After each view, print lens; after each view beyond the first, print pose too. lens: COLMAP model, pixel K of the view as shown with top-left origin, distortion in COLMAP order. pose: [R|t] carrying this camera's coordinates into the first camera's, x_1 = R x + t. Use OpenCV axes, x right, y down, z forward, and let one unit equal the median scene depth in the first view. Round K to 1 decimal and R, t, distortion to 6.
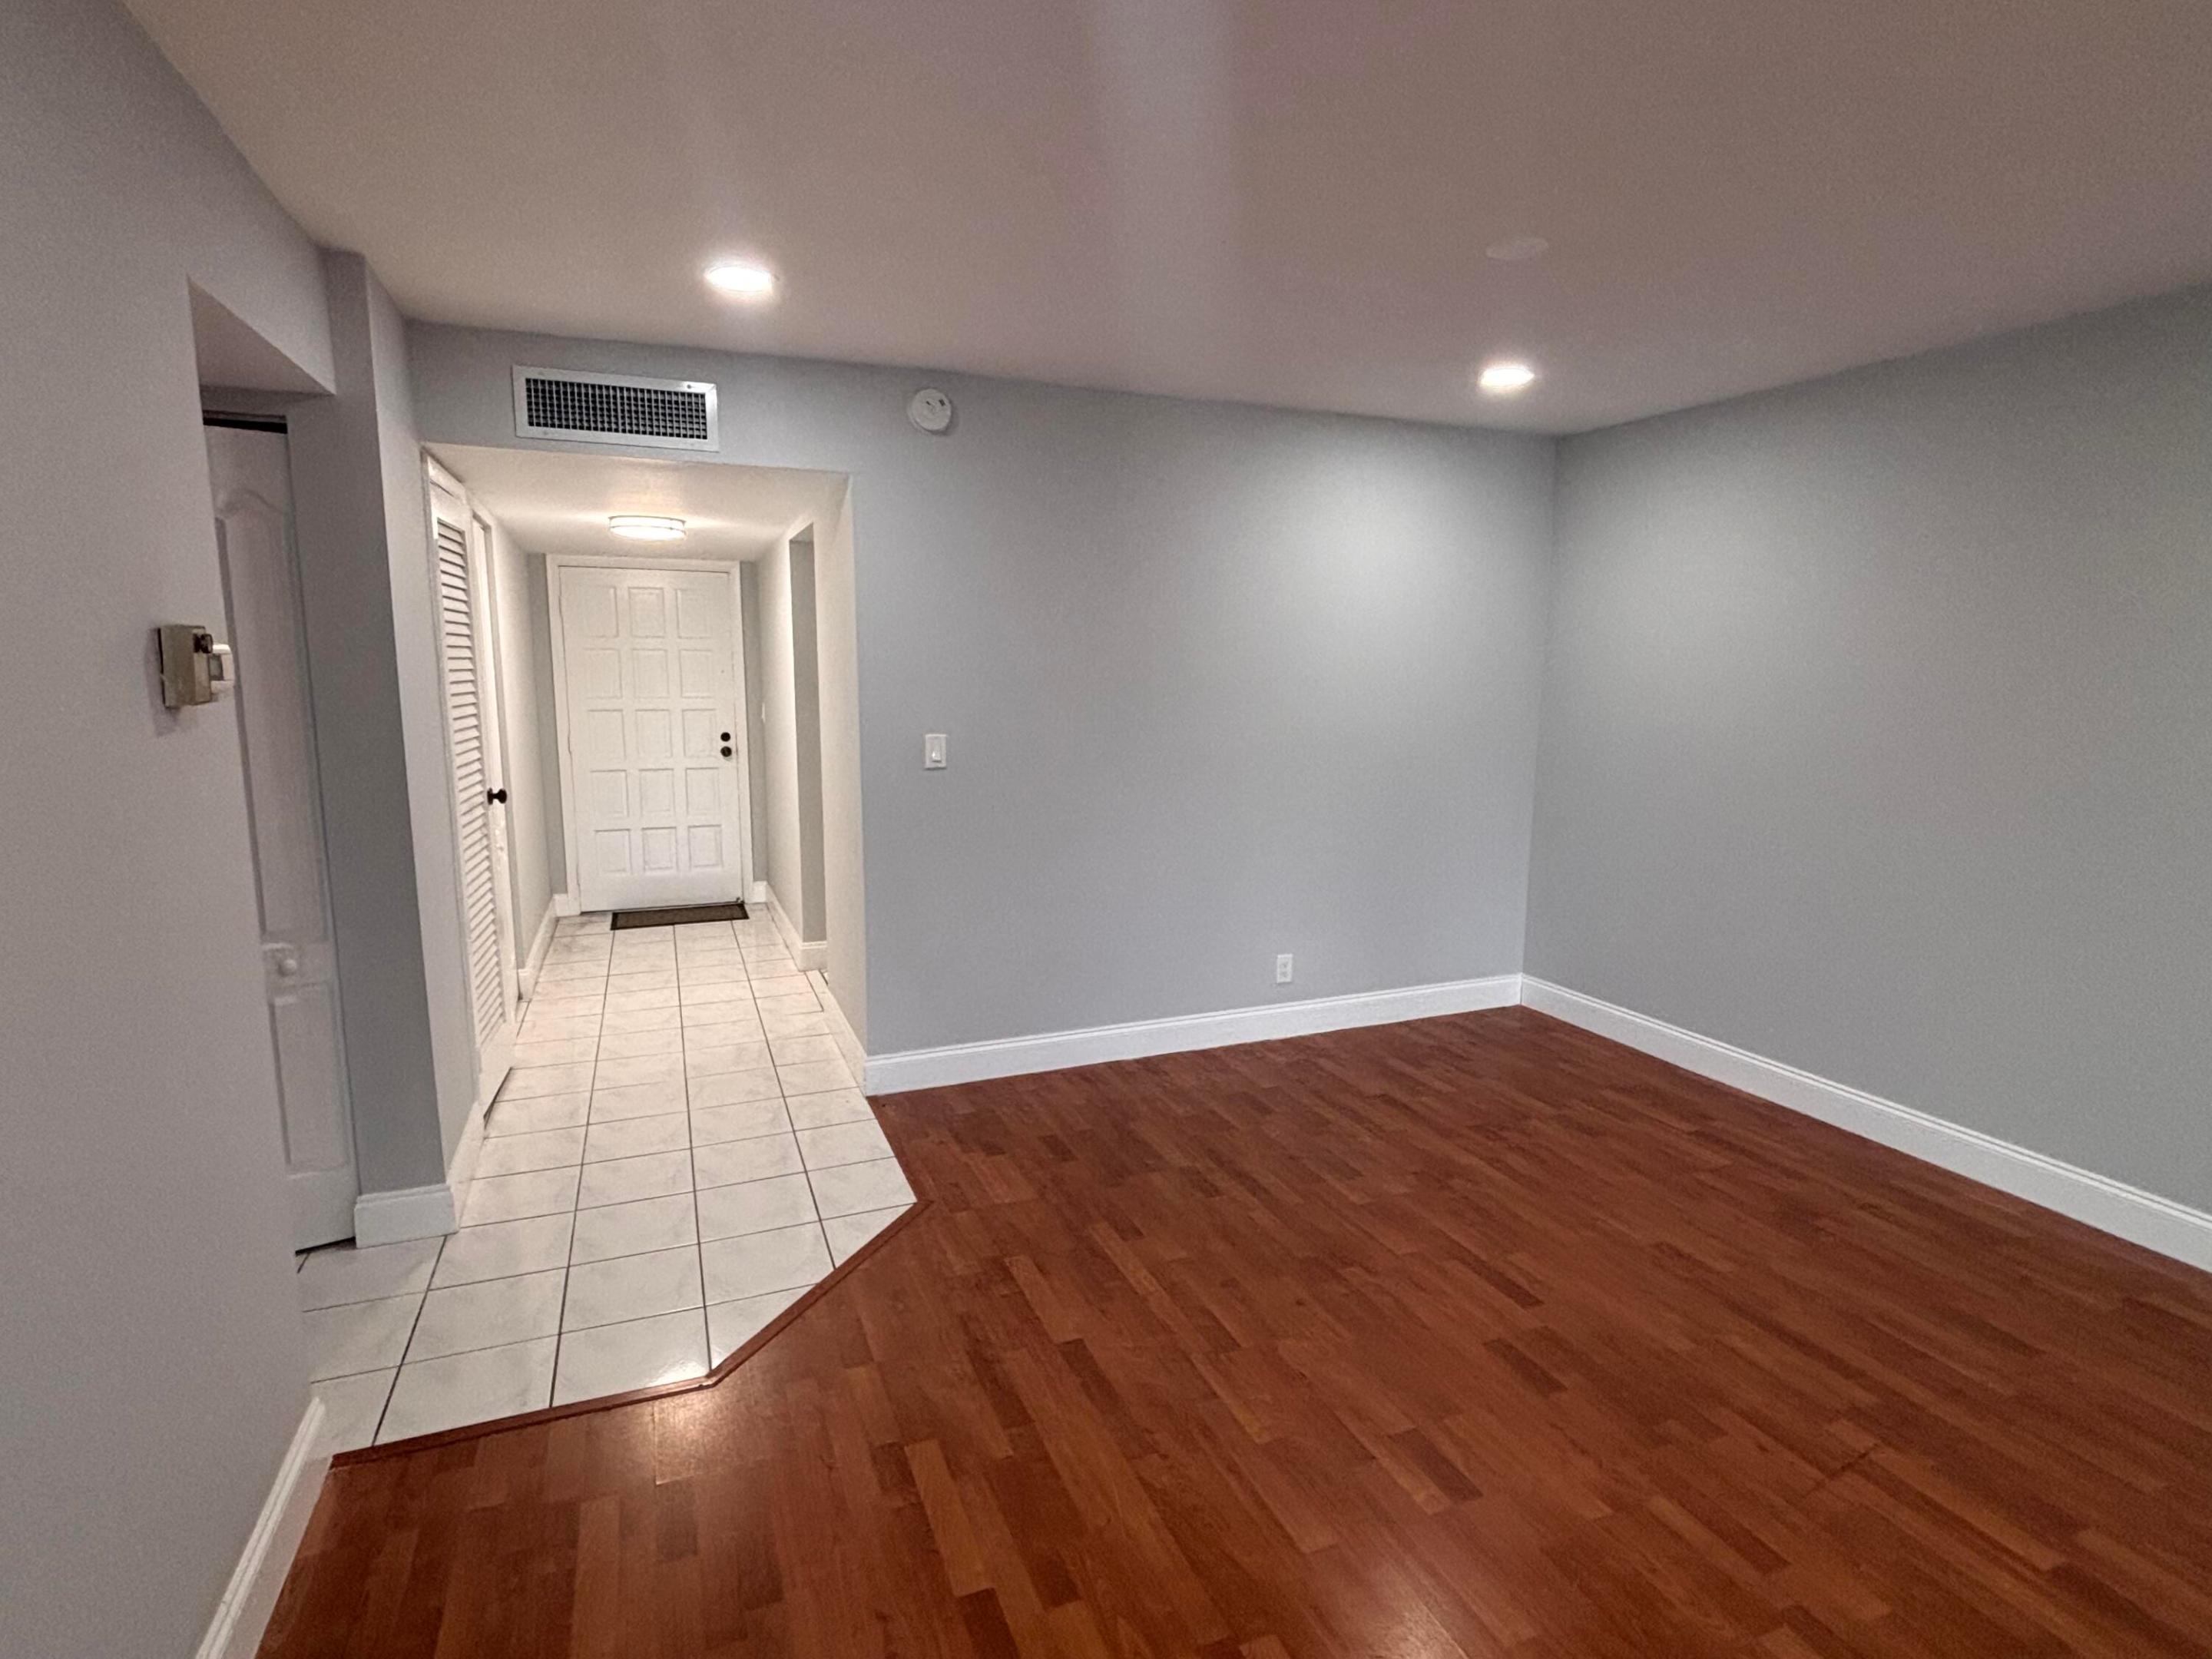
lens RADIAL K [[1102.9, 0, 1101.0], [0, 1102.9, 841.3], [0, 0, 1]] dist [-0.013794, 0.012721]
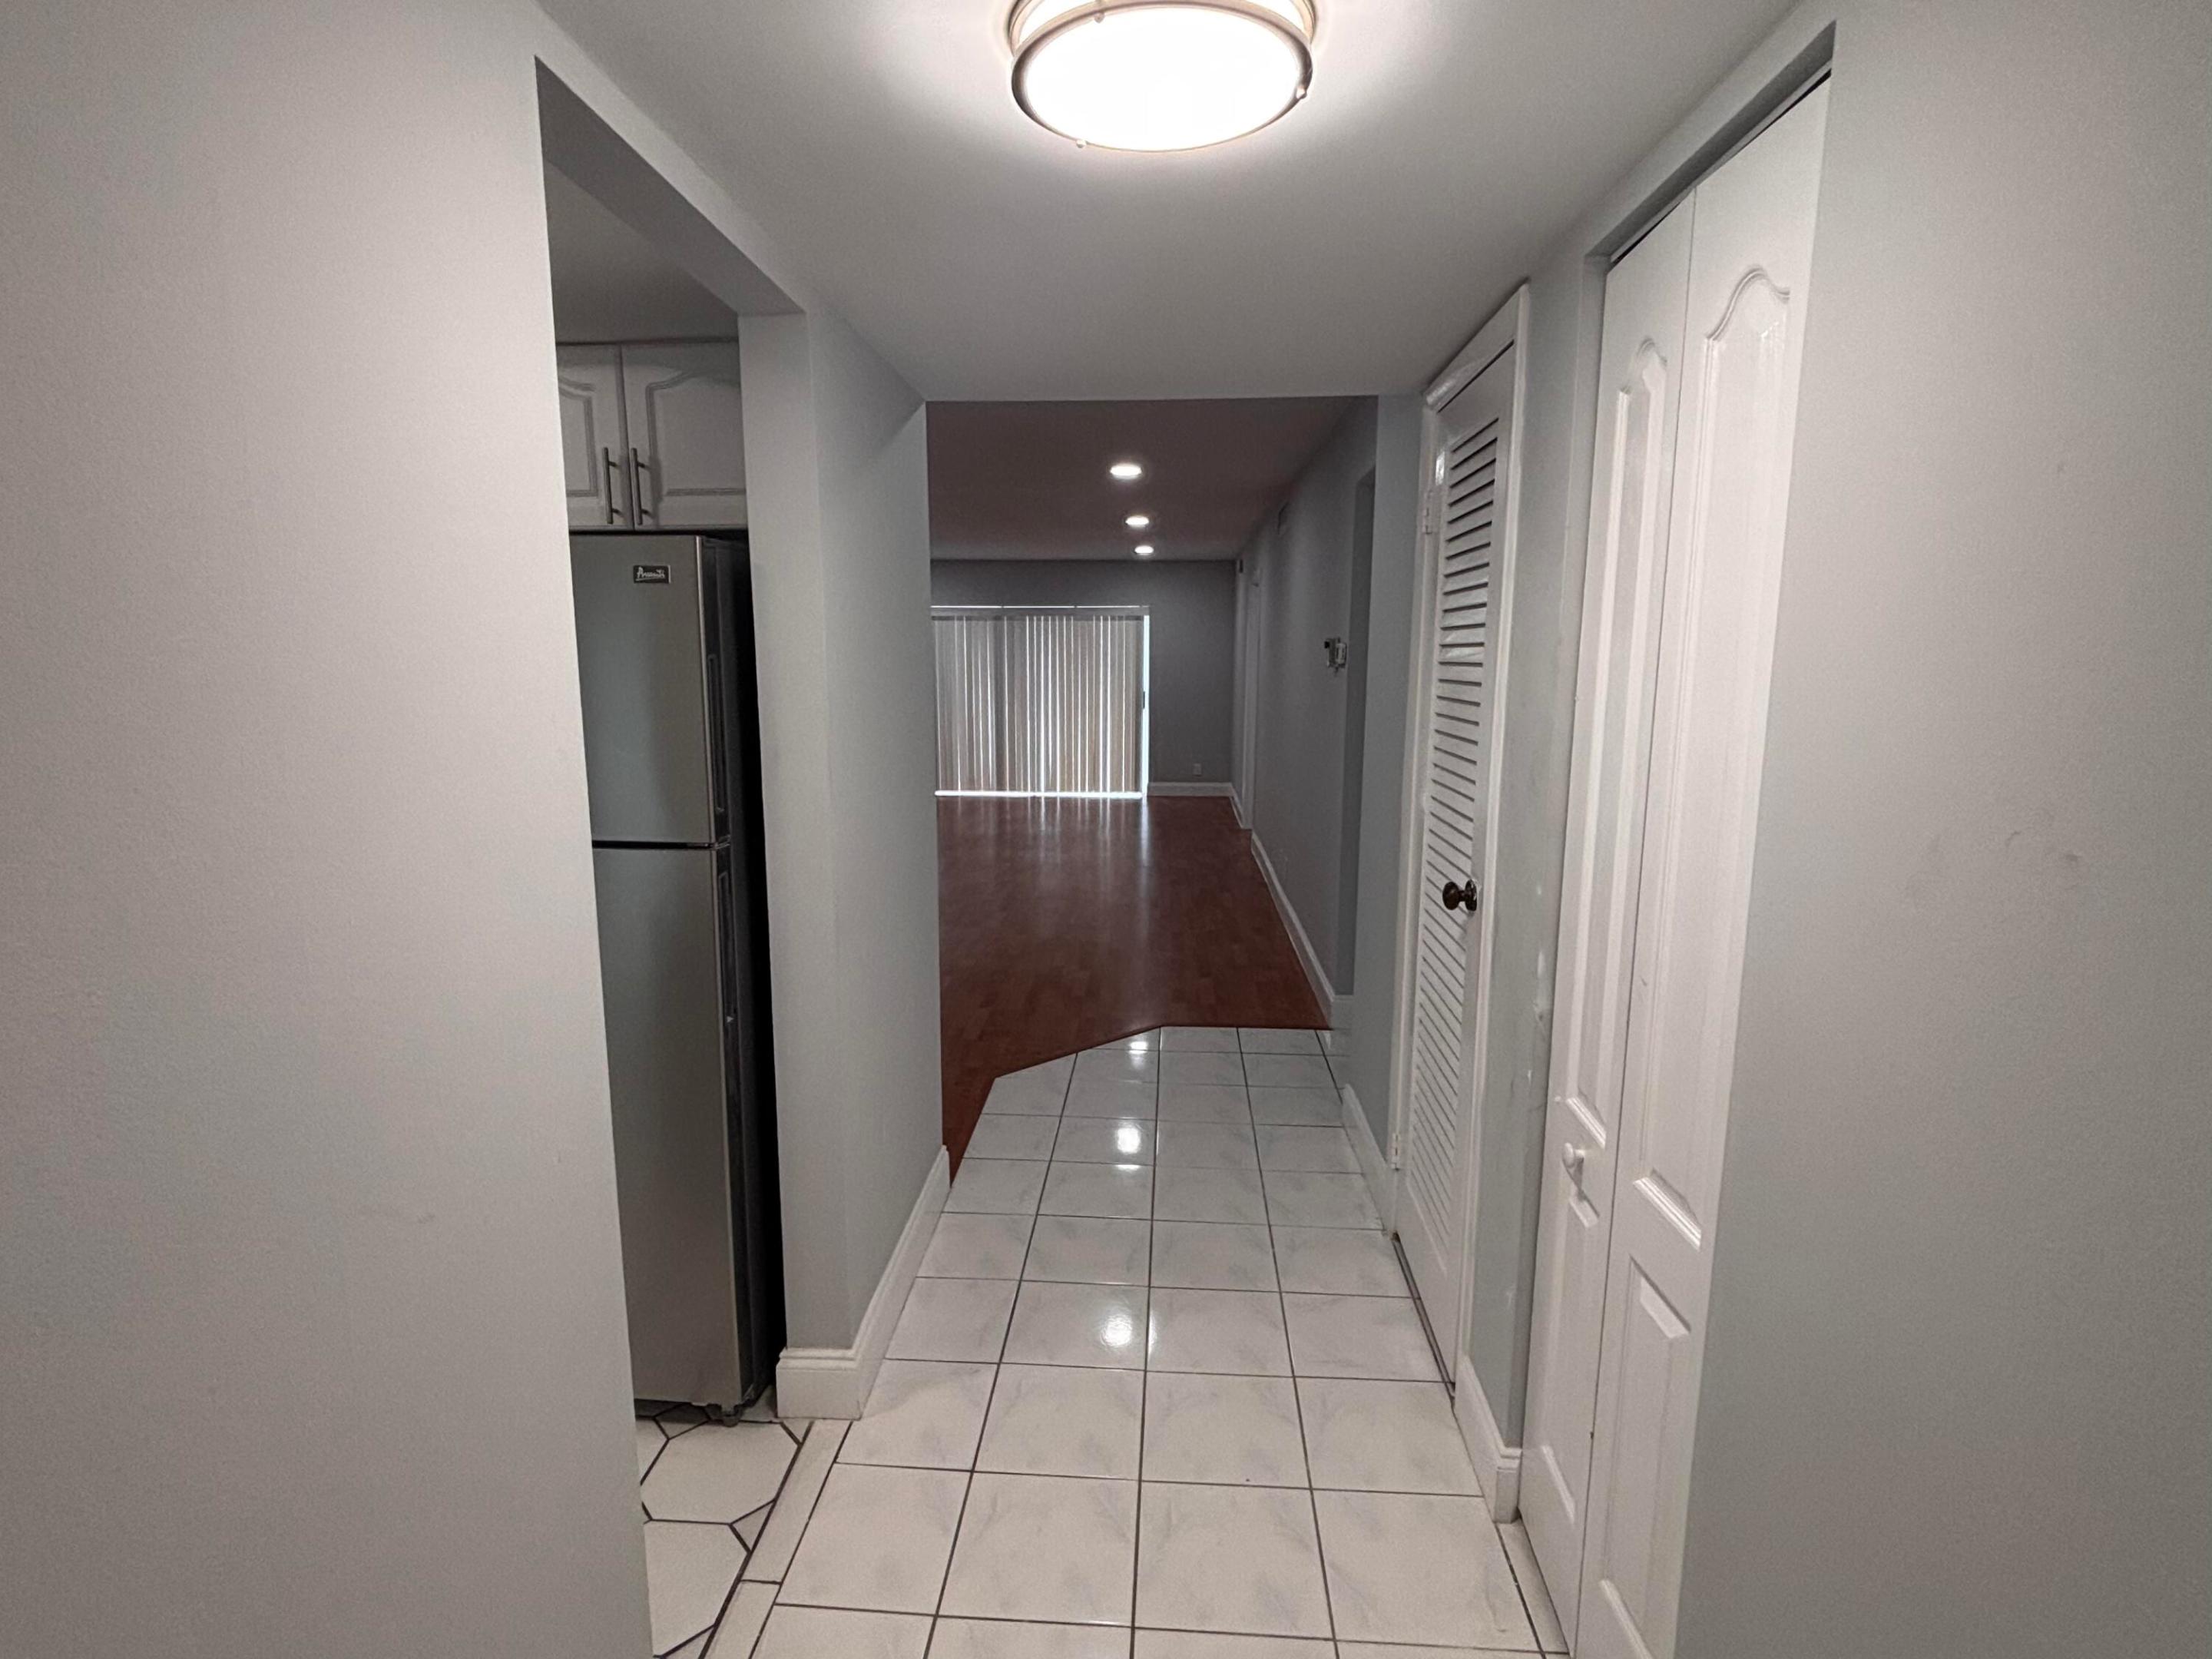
lens RADIAL K [[1079.2, 0, 1106.0], [0, 1079.2, 829.5], [0, 0, 1]] dist [0.038607, -0.059300]
pose [[-0.901659, -0.084079, 0.424196, -0.651300], [0.055529, 0.950286, 0.306387, -0.260387], [-0.428868, 0.299812, -0.852165, 1.596335]]
